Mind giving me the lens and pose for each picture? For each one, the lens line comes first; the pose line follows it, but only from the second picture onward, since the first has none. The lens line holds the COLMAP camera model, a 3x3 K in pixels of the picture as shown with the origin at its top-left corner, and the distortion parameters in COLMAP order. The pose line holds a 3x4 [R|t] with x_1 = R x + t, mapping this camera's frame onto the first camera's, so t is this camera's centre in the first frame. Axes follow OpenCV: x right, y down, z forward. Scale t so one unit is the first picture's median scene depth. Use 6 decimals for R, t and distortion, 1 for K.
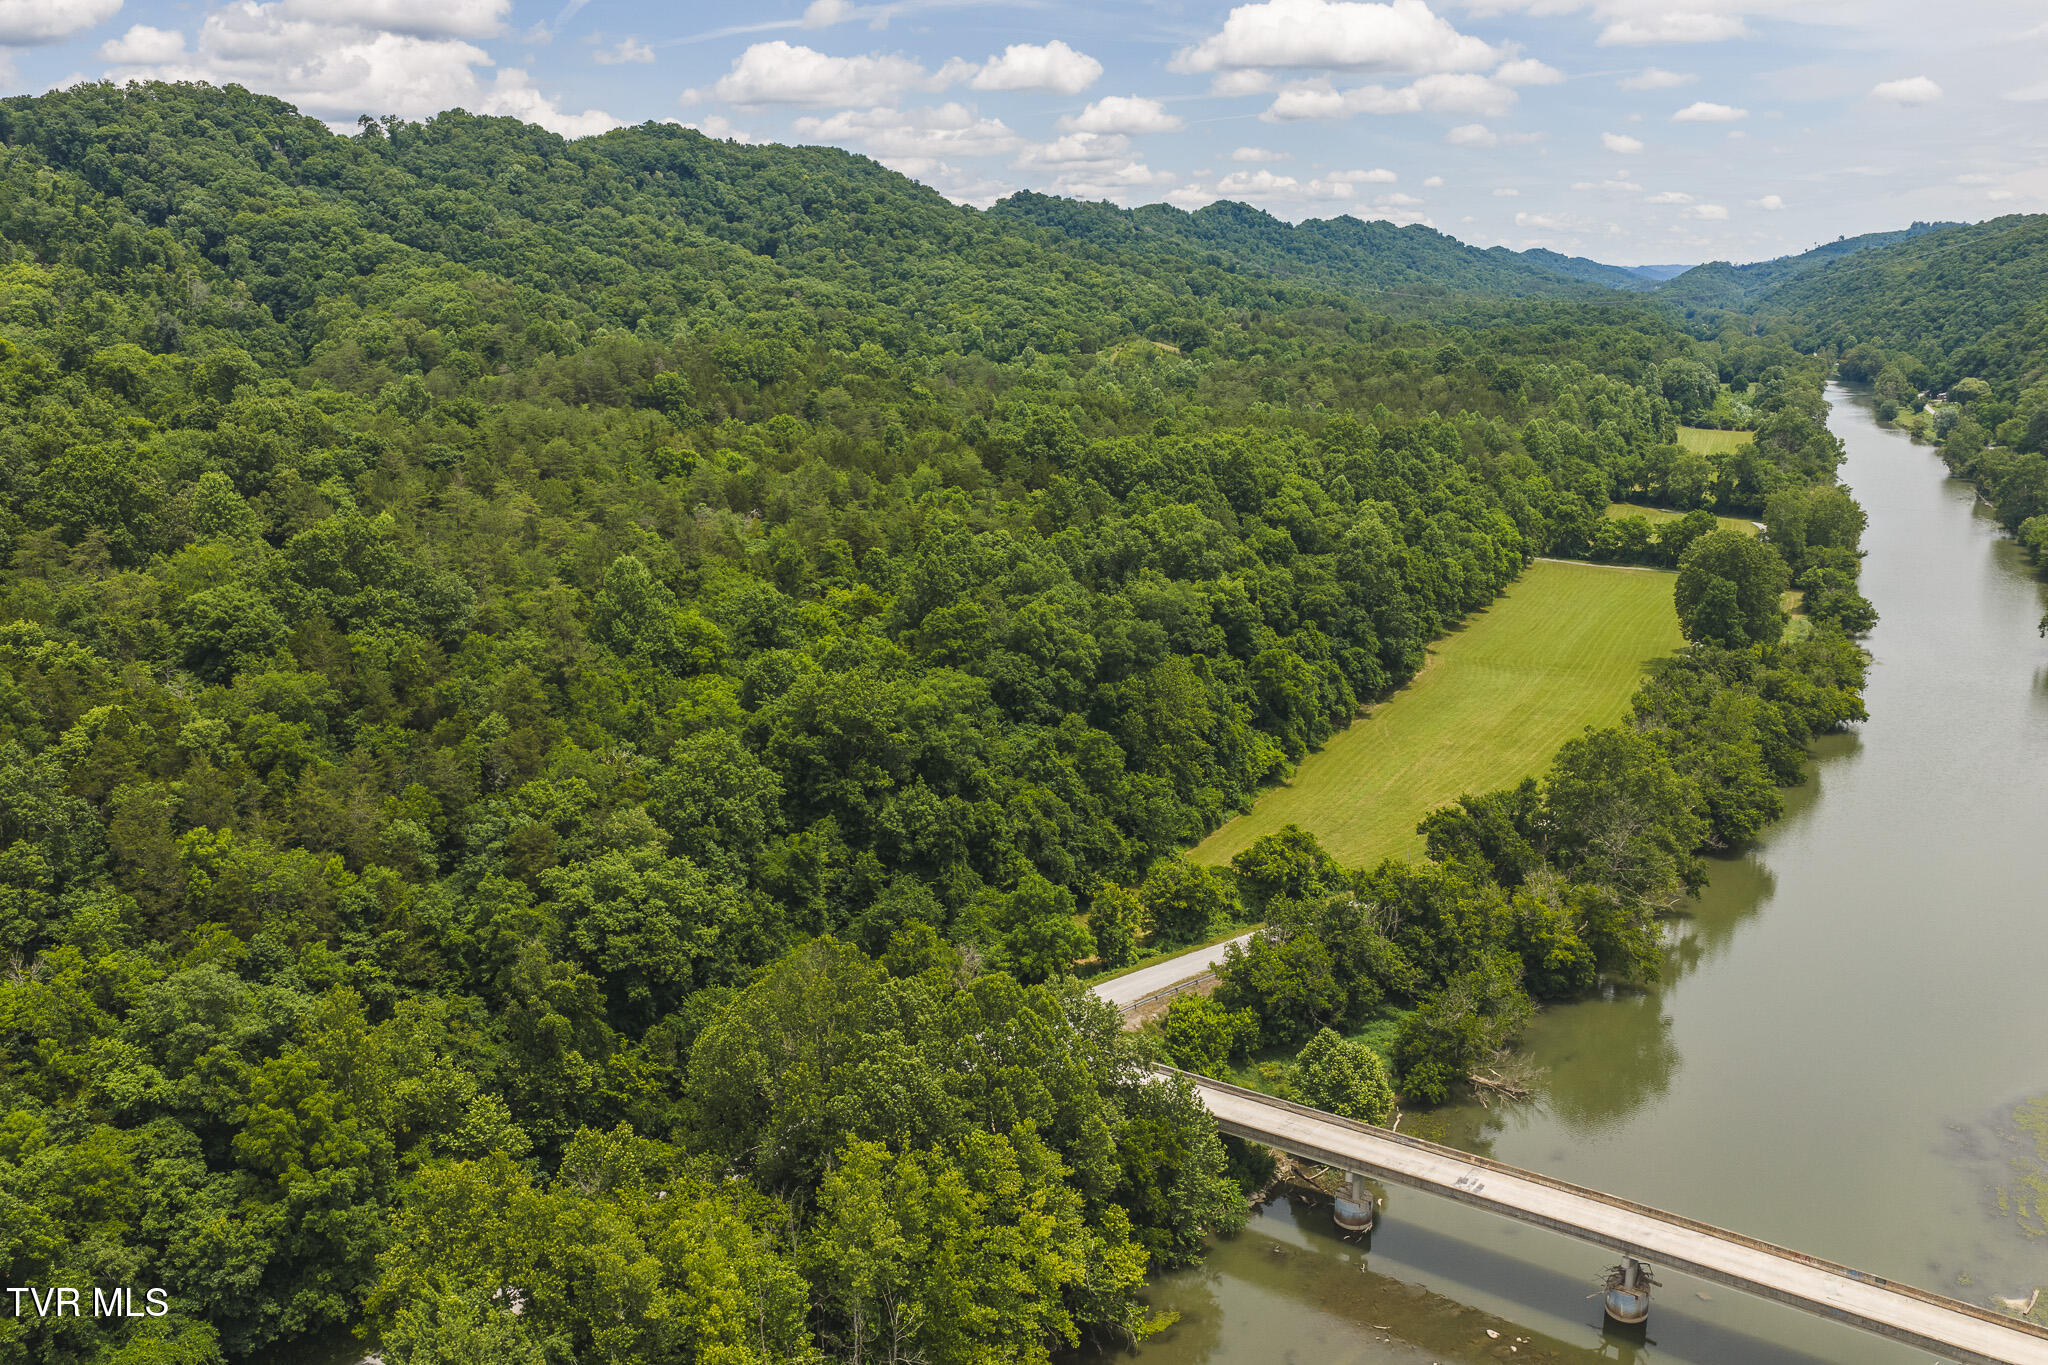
lens RADIAL K [[1692.7, 0, 1019.5], [0, 1692.7, 681.5], [0, 0, 1]] dist [0.015345, -0.019915]
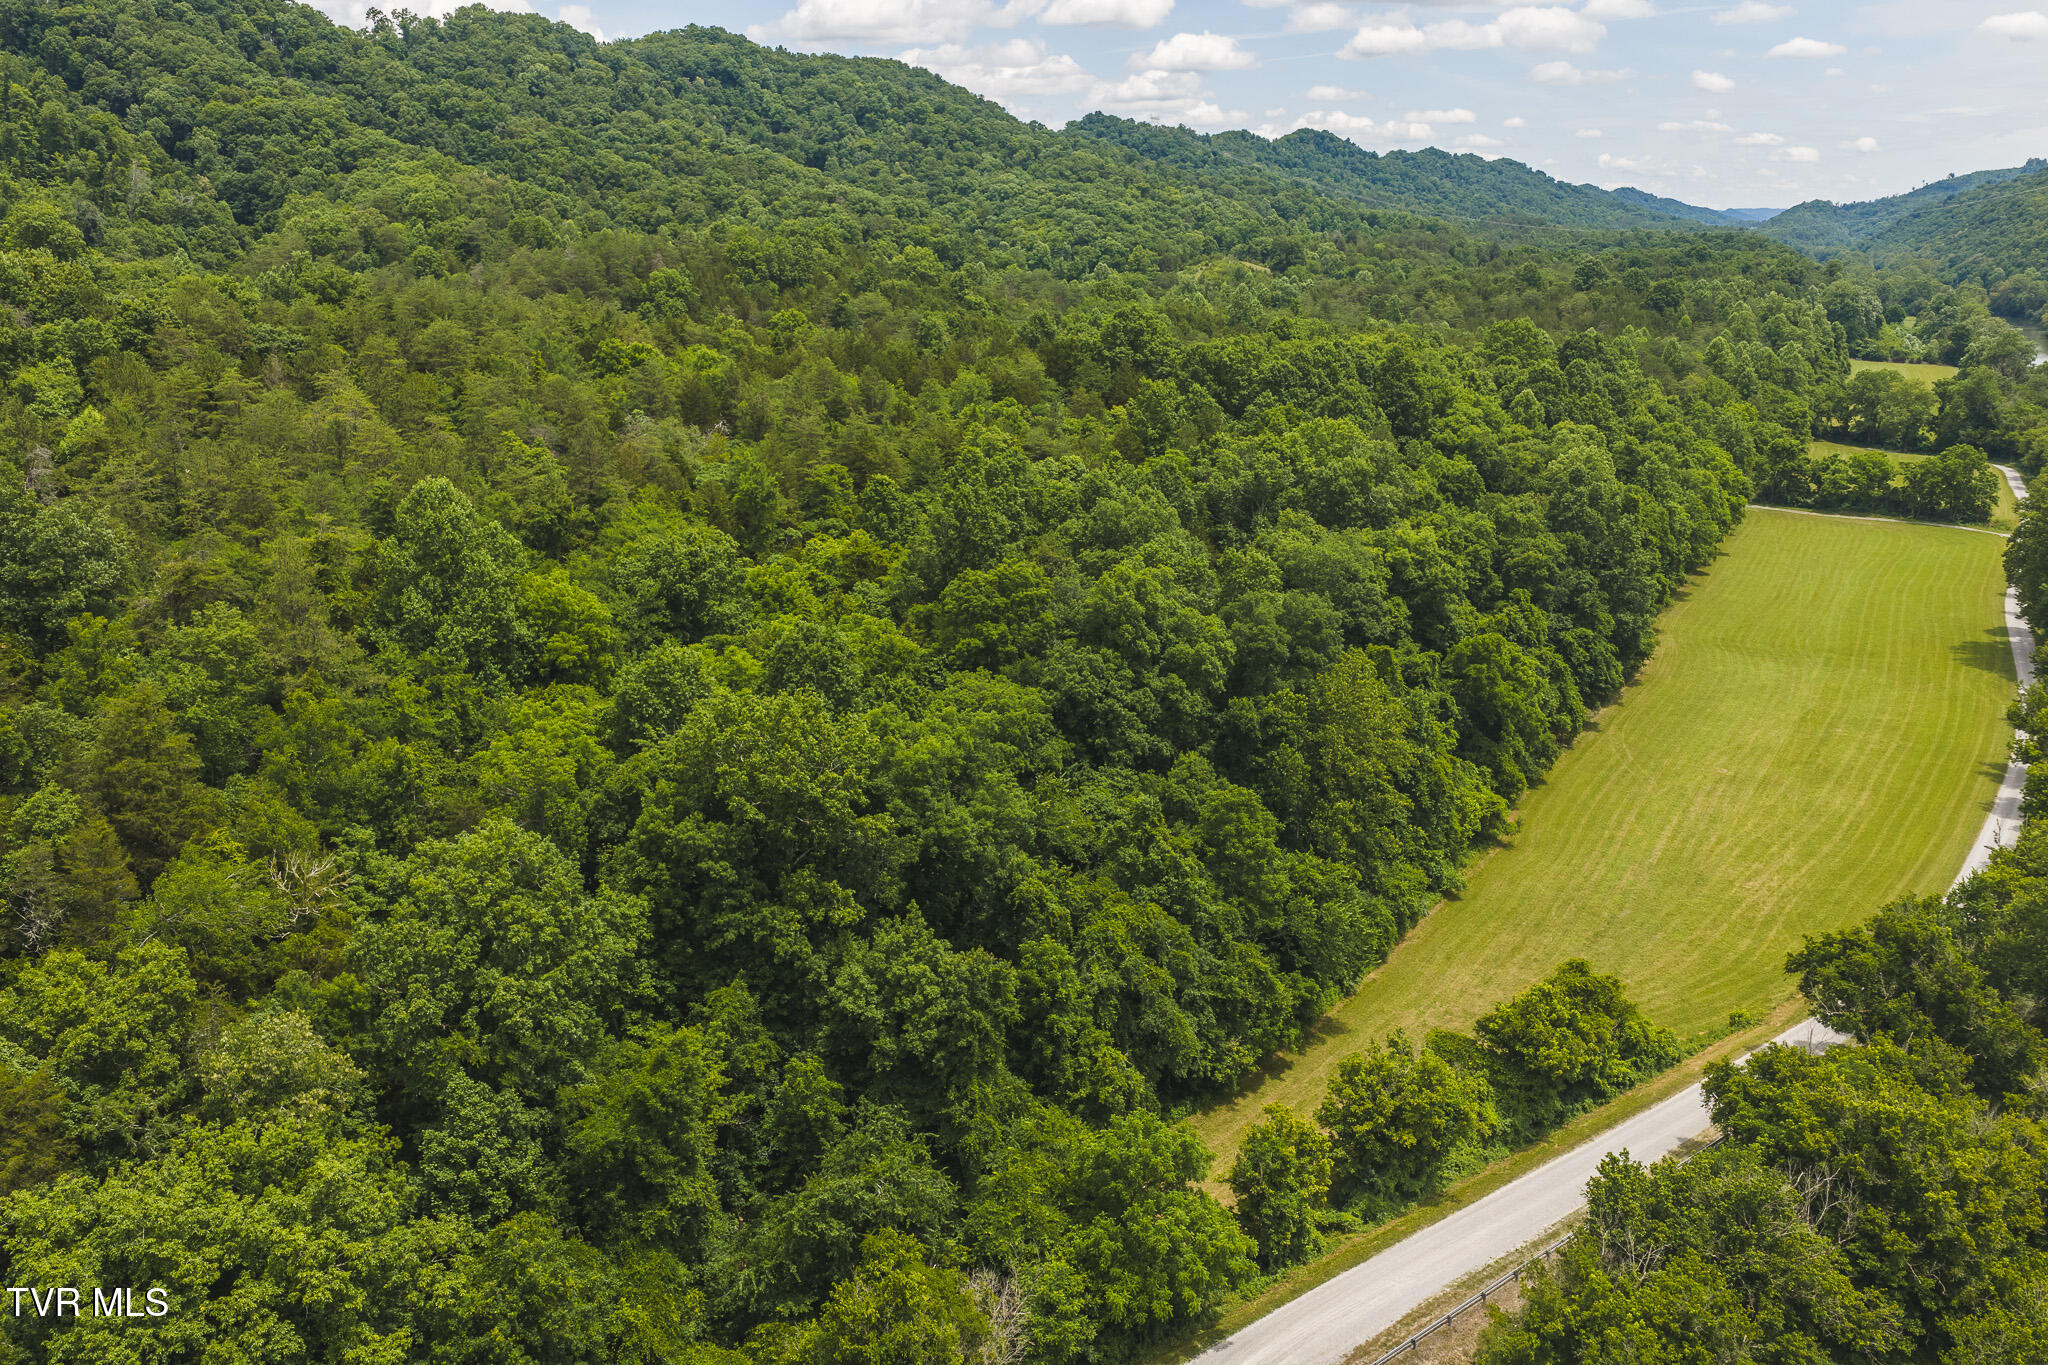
lens RADIAL K [[1692.7, 0, 1023.2], [0, 1692.7, 682.1], [0, 0, 1]] dist [0.015345, -0.019915]
pose [[0.999309, 0.012378, -0.035049, -0.003127], [-0.011263, 0.999430, 0.031817, -0.011264], [0.035423, -0.031400, 0.998879, 0.190432]]
